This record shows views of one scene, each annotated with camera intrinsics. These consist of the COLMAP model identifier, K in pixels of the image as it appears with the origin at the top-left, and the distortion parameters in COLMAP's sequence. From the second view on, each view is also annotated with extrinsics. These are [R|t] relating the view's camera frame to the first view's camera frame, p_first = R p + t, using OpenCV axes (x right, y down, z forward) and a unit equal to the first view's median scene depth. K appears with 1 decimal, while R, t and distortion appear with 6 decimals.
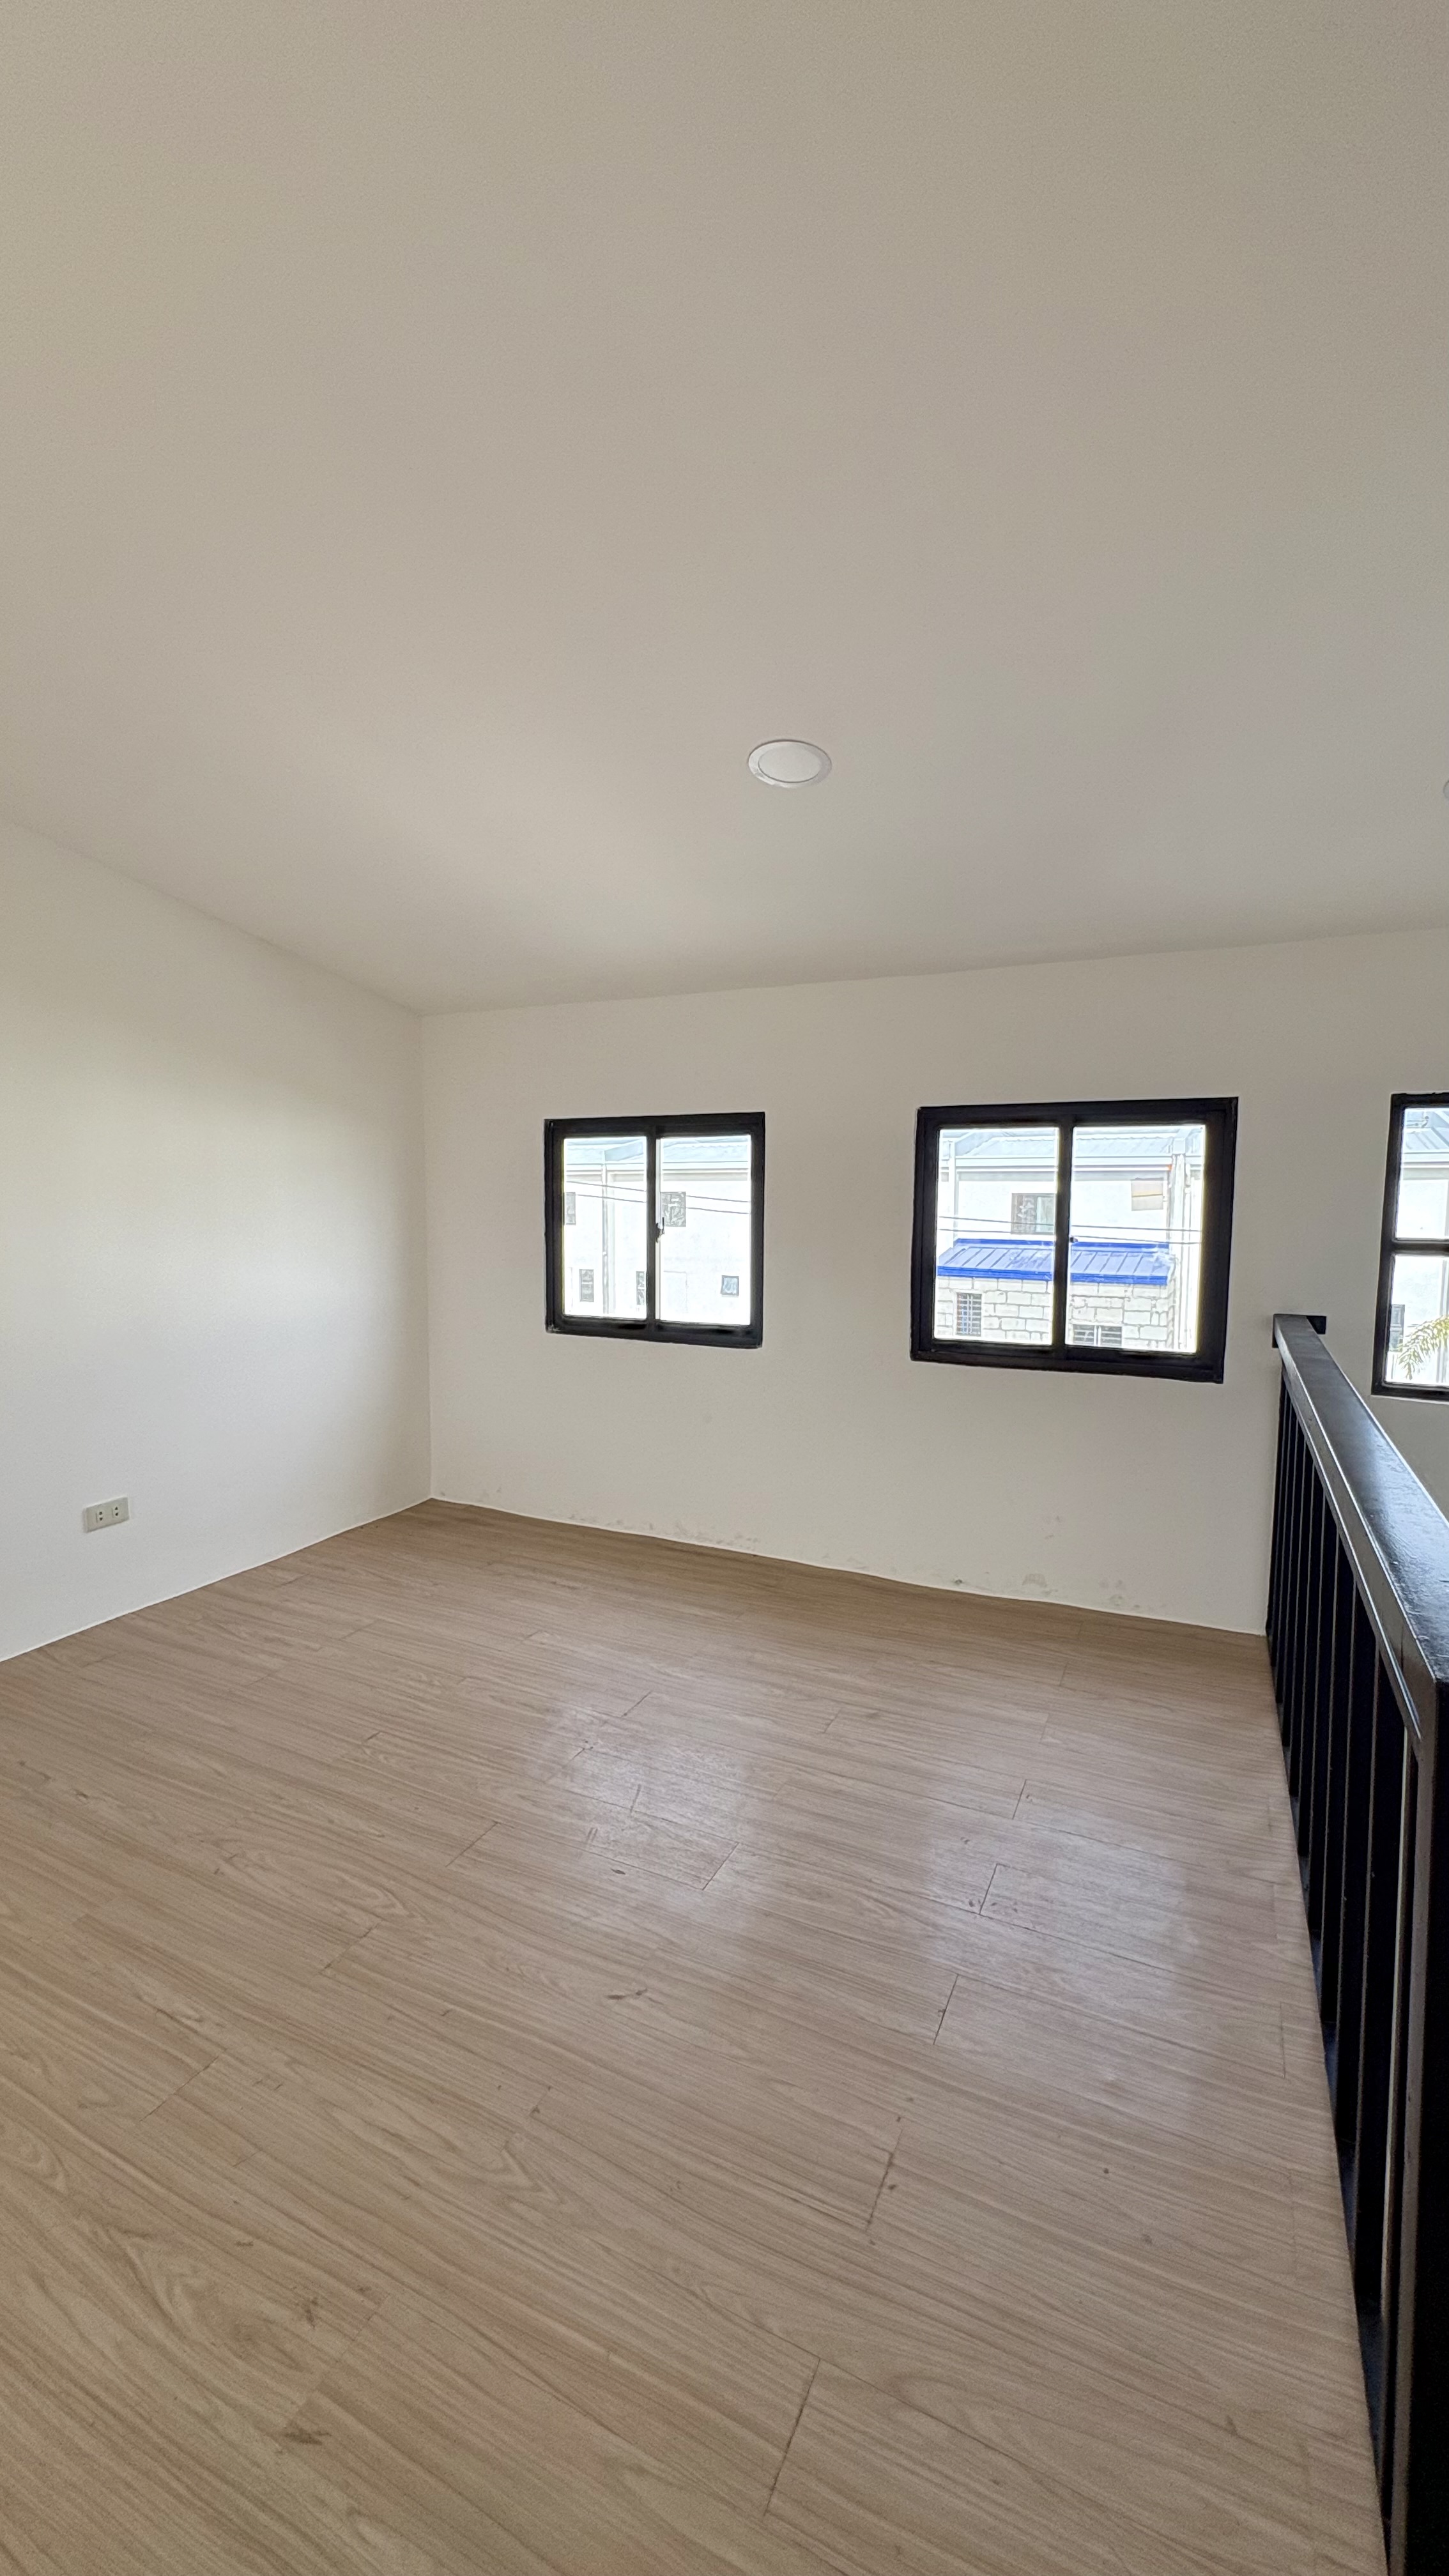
lens RADIAL K [[1029.3, 0, 724.5], [0, 1029.3, 1288.0], [0, 0, 1]] dist [-0.000342, 0.000316]
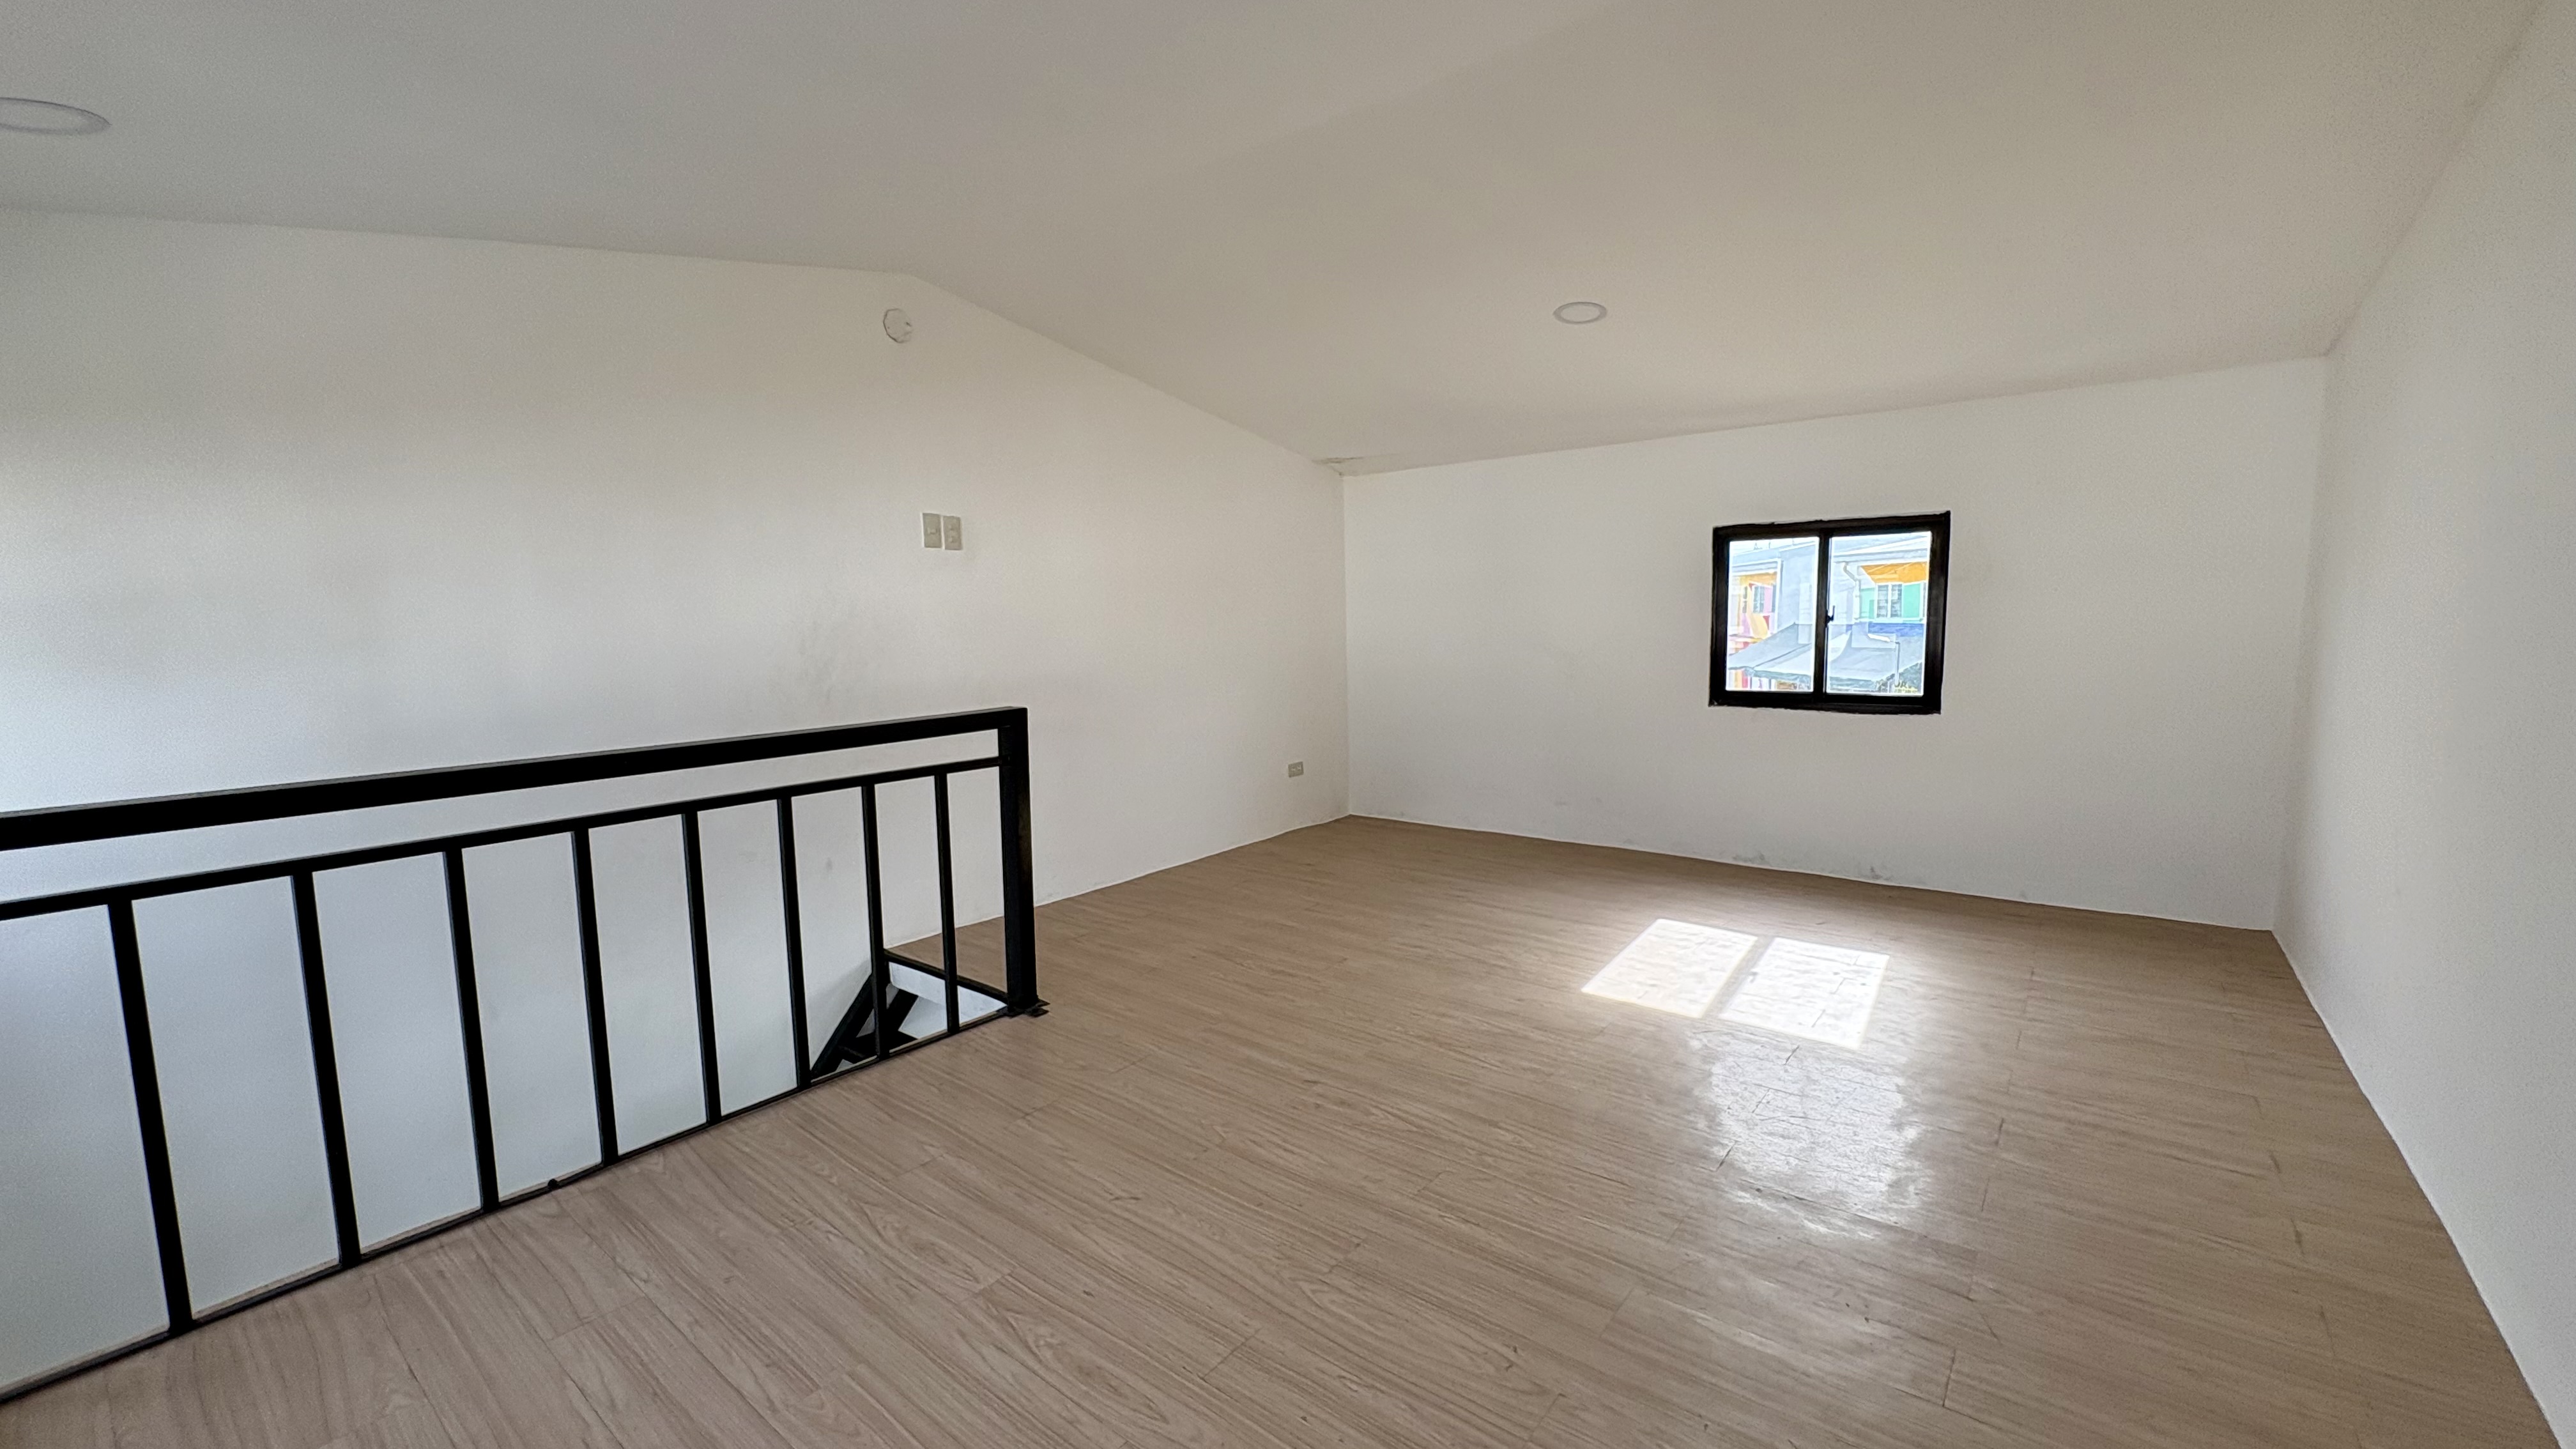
lens RADIAL K [[1029.3, 0, 1290.6], [0, 1029.3, 722.4], [0, 0, 1]] dist [-0.000342, 0.000316]
pose [[-0.975790, -0.012181, 0.218370, -0.302660], [0.031755, 0.979977, 0.196560, -0.084858], [-0.216392, 0.198736, -0.955865, 1.090758]]
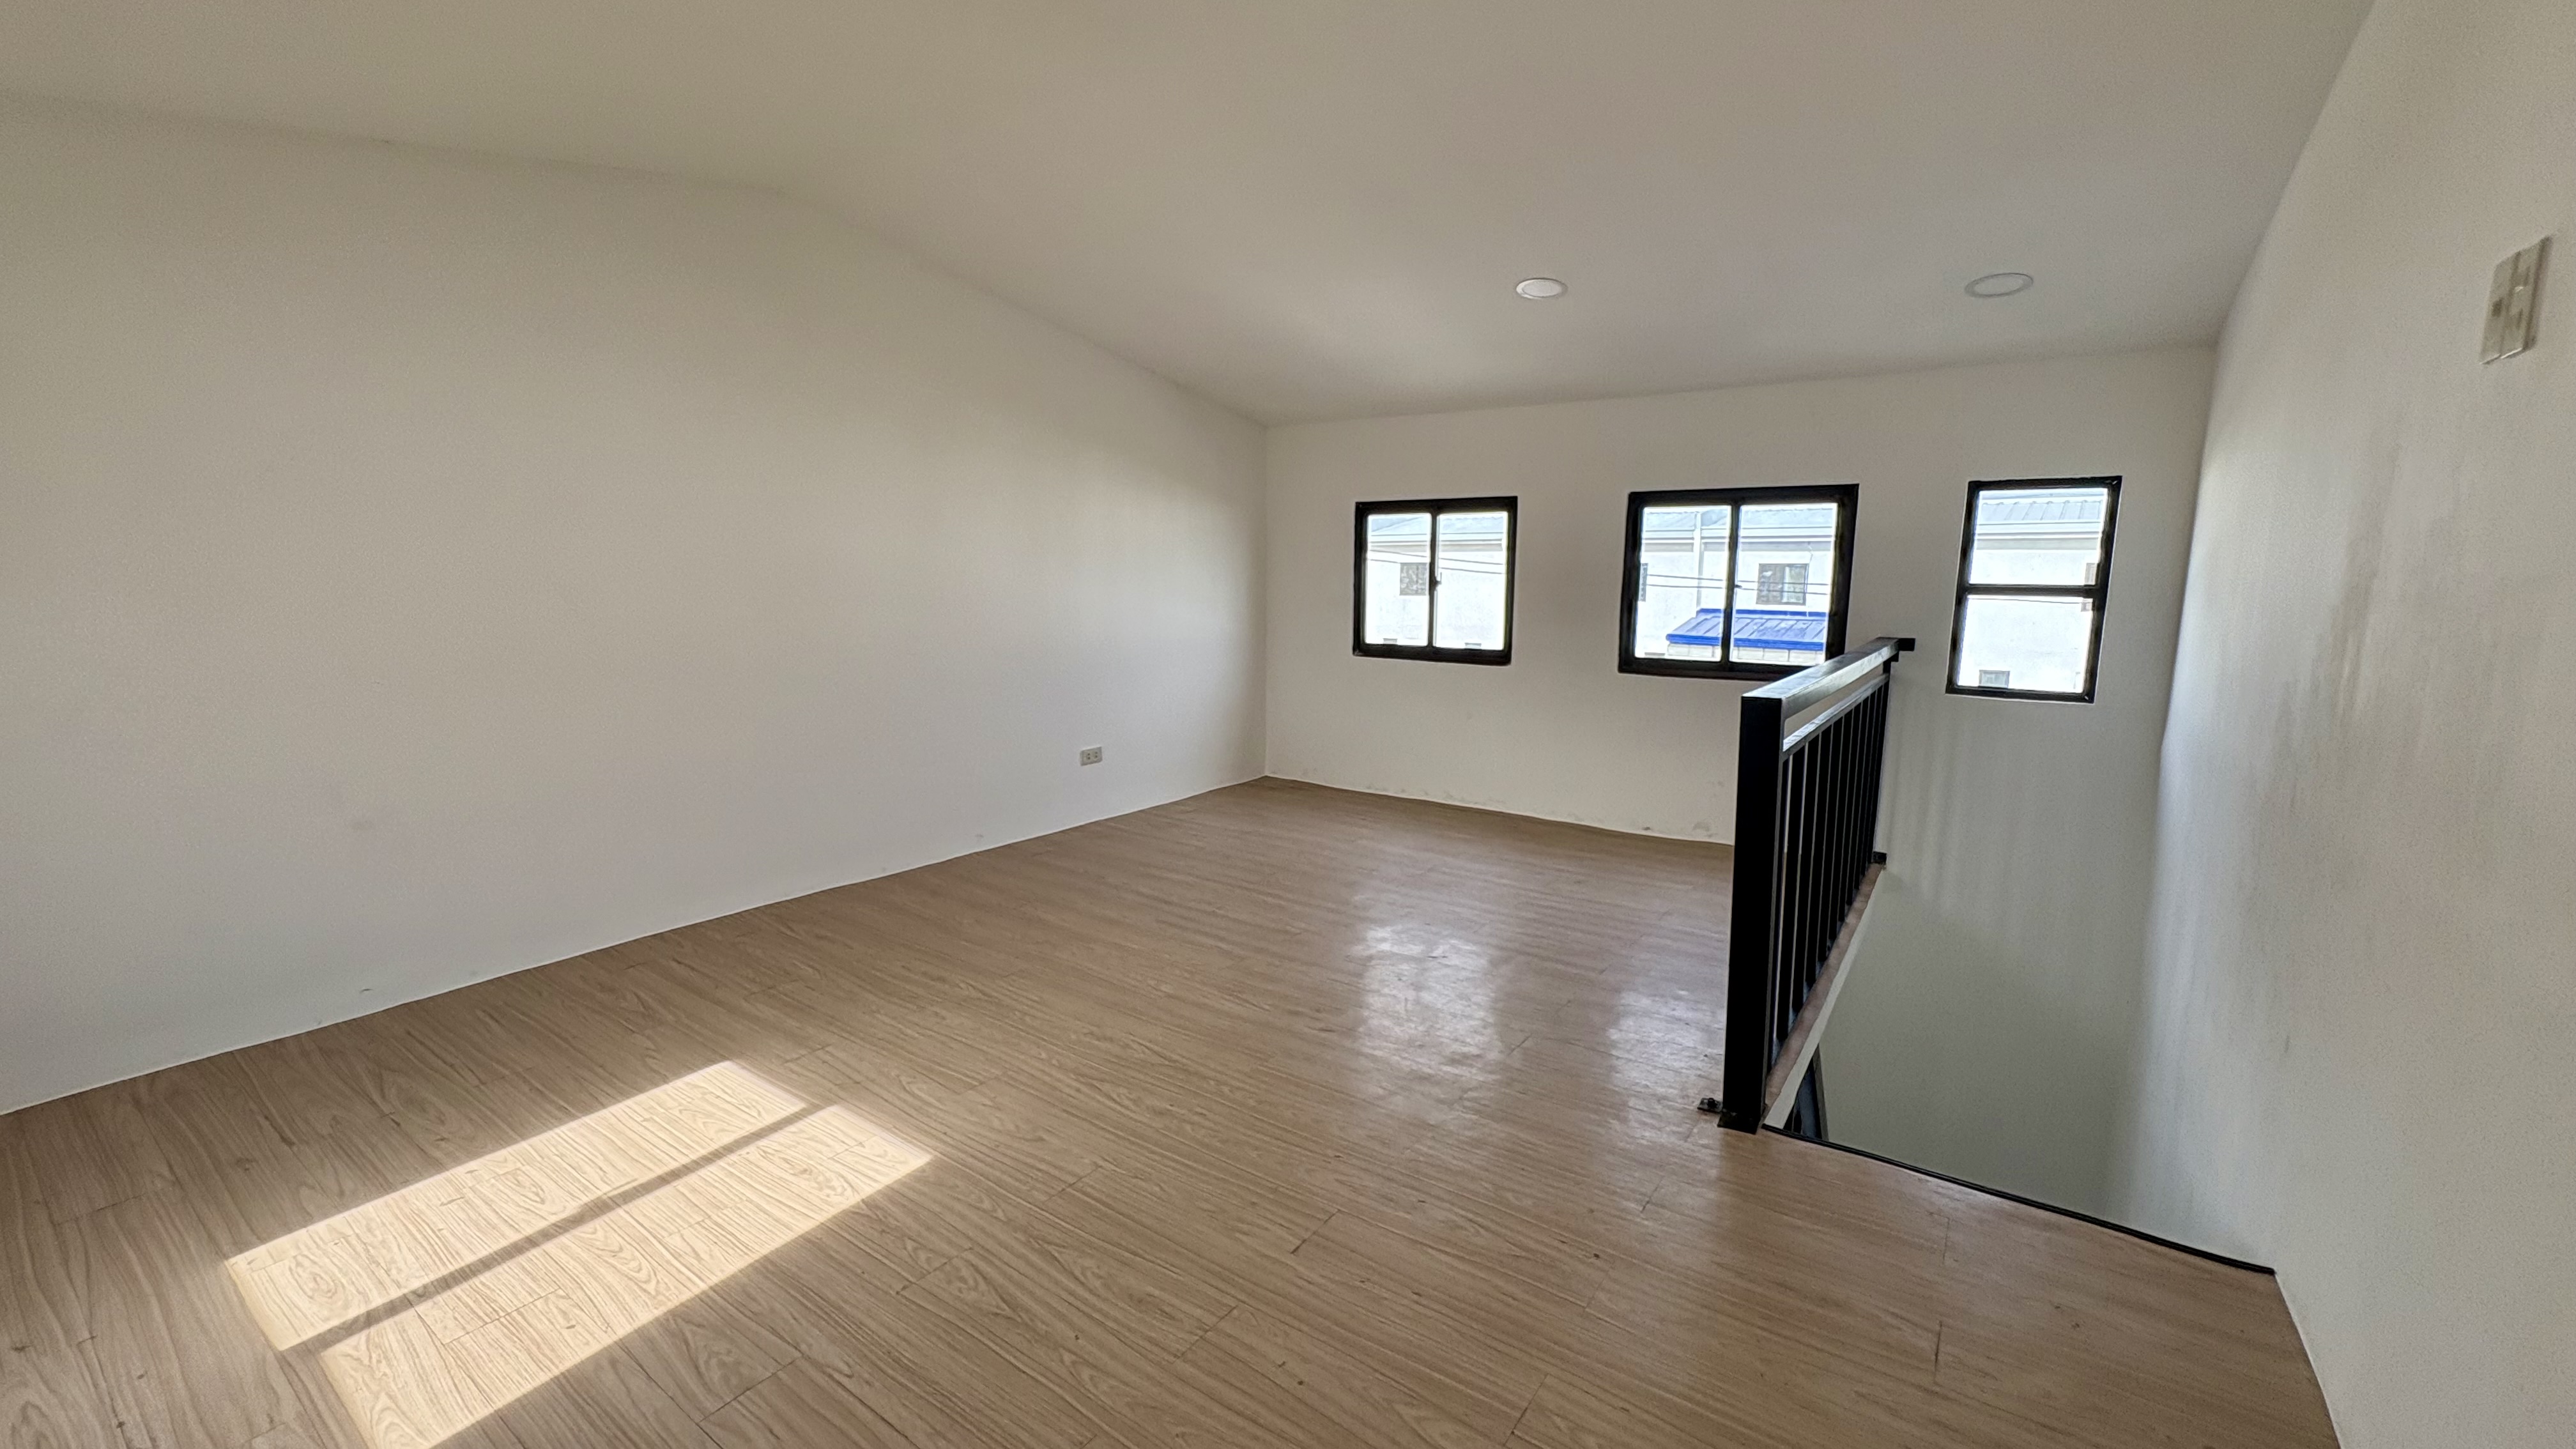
lens RADIAL K [[1029.3, 0, 1290.6], [0, 1029.3, 722.4], [0, 0, 1]] dist [-0.000342, 0.000316]
pose [[0.986335, 0.024167, -0.162971, -0.033371], [-0.014600, 0.998113, 0.059650, 0.064863], [0.164105, -0.056455, 0.984826, -0.504203]]
